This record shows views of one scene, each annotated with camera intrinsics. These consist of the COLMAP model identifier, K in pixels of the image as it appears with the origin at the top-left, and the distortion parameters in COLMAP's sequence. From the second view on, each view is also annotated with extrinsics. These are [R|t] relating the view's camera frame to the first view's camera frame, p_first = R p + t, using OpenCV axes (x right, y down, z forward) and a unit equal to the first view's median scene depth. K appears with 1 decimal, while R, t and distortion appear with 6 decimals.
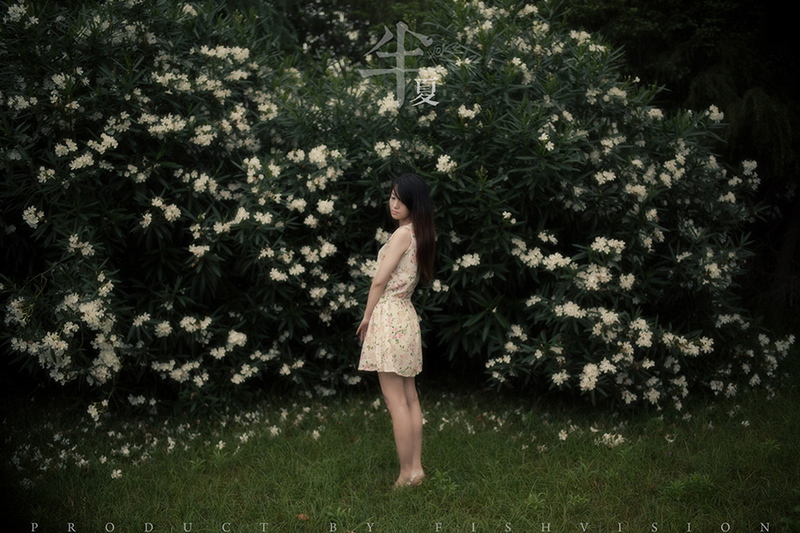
lens RADIAL K [[814.6, 0, 400.0], [0, 814.6, 266.5], [0, 0, 1]] dist [-0.013364, -0.008603]
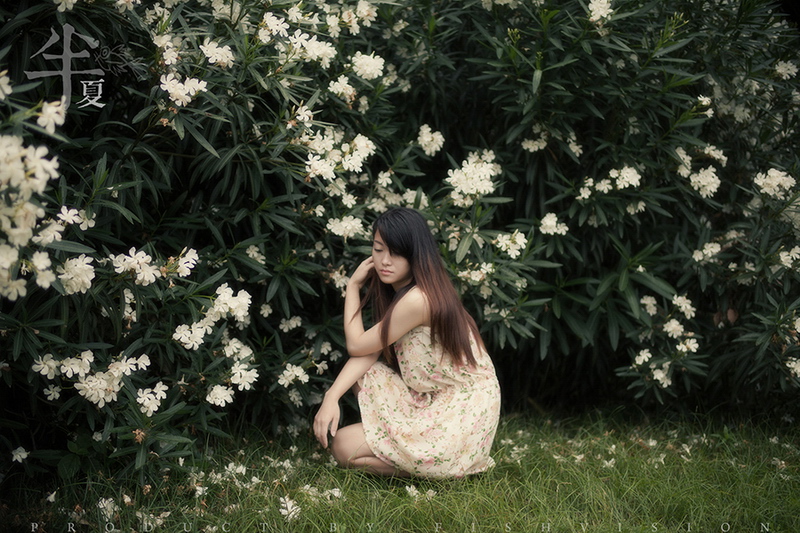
lens RADIAL K [[814.6, 0, 400.0], [0, 814.6, 266.5], [0, 0, 1]] dist [-0.013364, -0.008603]
pose [[0.901872, 0.035809, 0.430517, -0.310694], [-0.008719, 0.997864, -0.064734, 0.095769], [-0.431916, 0.054628, 0.900258, 0.547673]]
